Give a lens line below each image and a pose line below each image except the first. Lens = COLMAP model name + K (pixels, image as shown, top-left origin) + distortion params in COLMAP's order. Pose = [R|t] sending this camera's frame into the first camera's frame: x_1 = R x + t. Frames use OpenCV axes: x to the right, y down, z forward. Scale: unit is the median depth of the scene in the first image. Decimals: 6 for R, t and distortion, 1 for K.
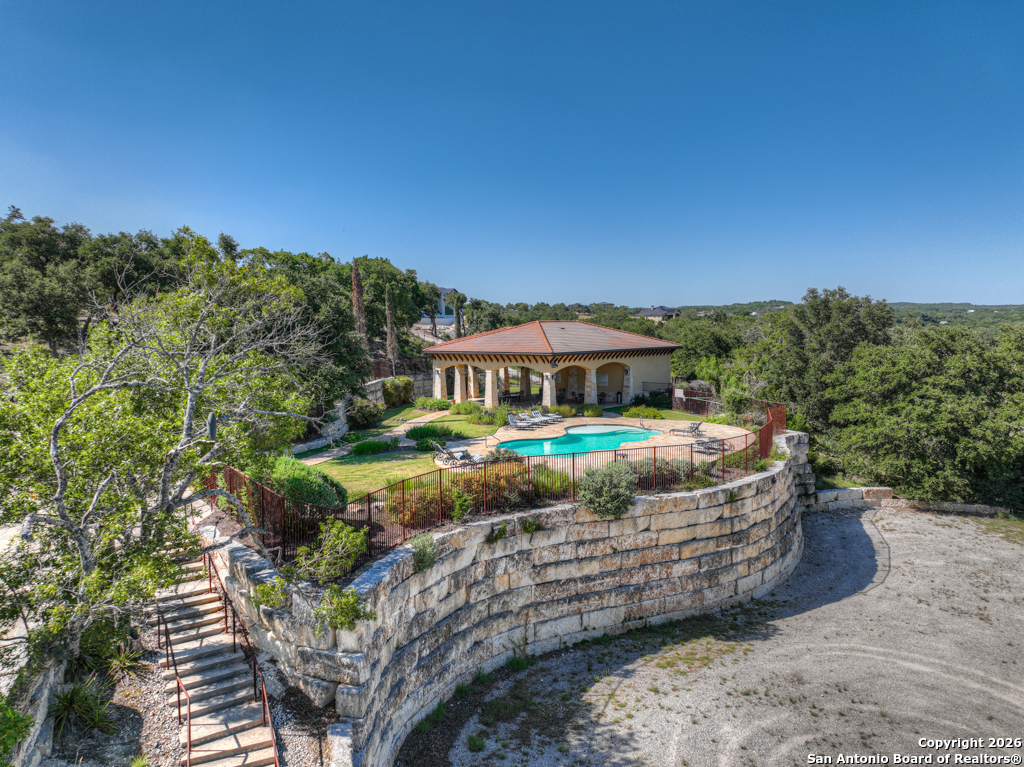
lens RADIAL K [[719.5, 0, 512.0], [0, 719.5, 383.5], [0, 0, 1]] dist [-0.003449, 0.022522]
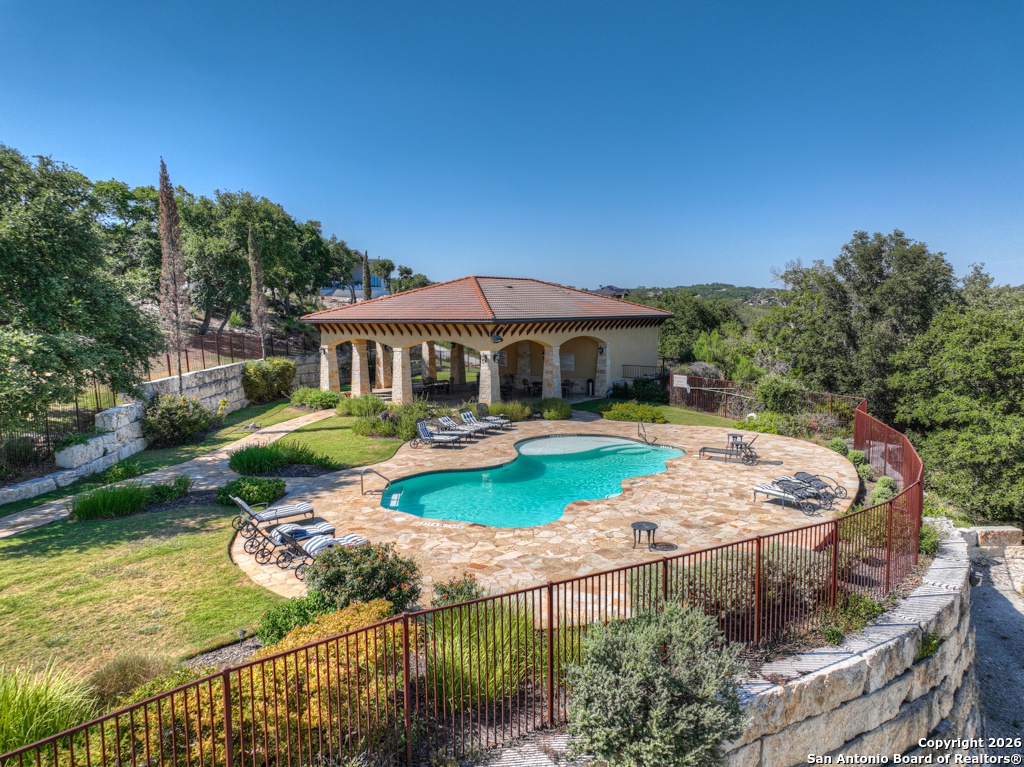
lens RADIAL K [[719.5, 0, 512.0], [0, 719.5, 383.5], [0, 0, 1]] dist [-0.003449, 0.022522]
pose [[0.997088, -0.005085, 0.076088, 0.021436], [0.003274, 0.999709, 0.023909, -0.001090], [-0.076188, -0.023590, 0.996814, 0.334544]]
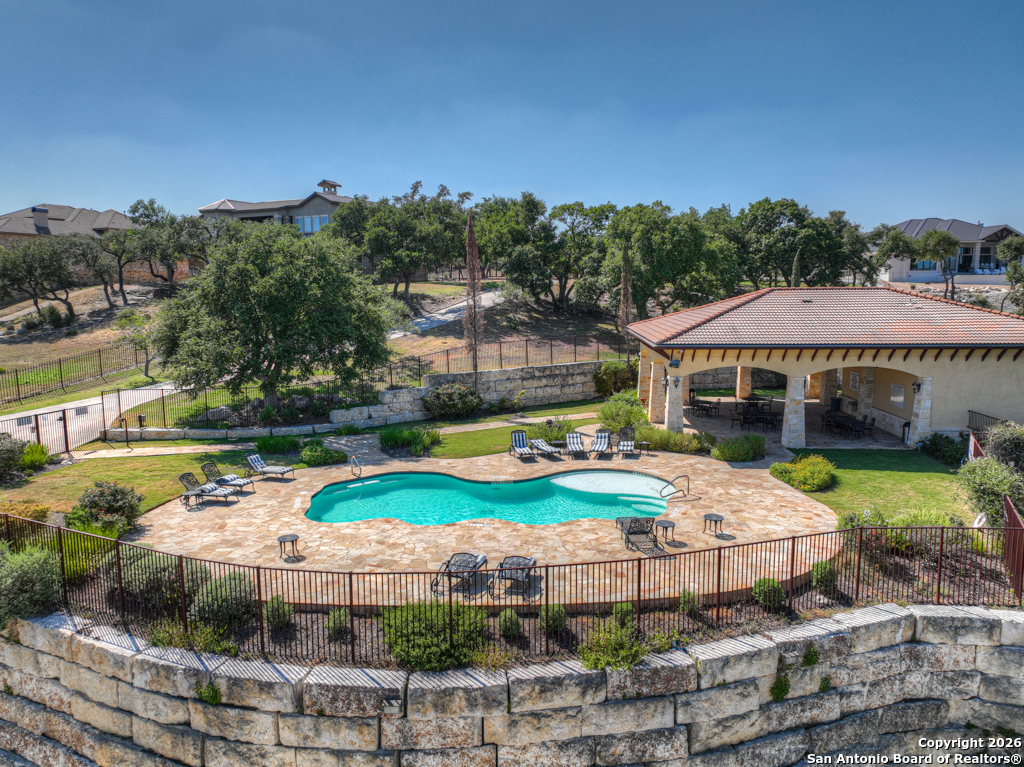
lens RADIAL K [[719.5, 0, 512.0], [0, 719.5, 383.5], [0, 0, 1]] dist [-0.003449, 0.022522]
pose [[0.605357, 0.111484, -0.788108, 0.419262], [-0.062513, 0.993743, 0.092556, -0.051984], [0.793496, -0.006762, 0.608538, 0.478493]]
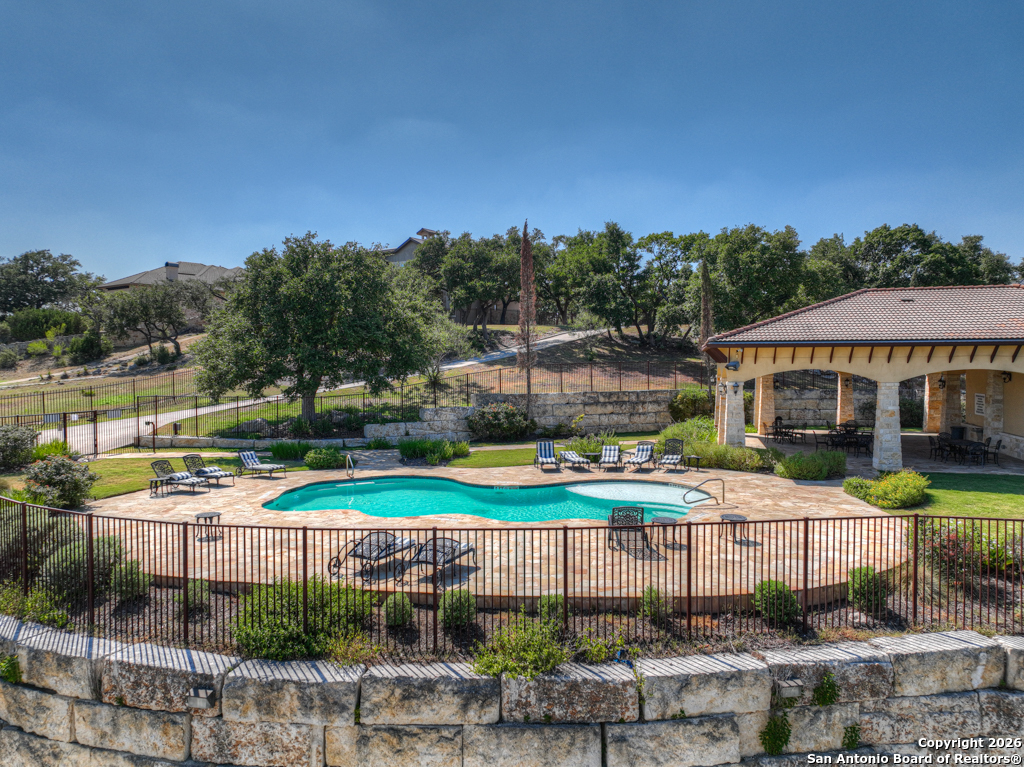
lens RADIAL K [[719.5, 0, 512.0], [0, 719.5, 383.5], [0, 0, 1]] dist [-0.003449, 0.022522]
pose [[0.455783, 0.037980, -0.889280, 0.408806], [-0.070237, 0.997508, 0.006604, -0.004515], [0.887315, 0.059451, 0.457315, 0.574585]]
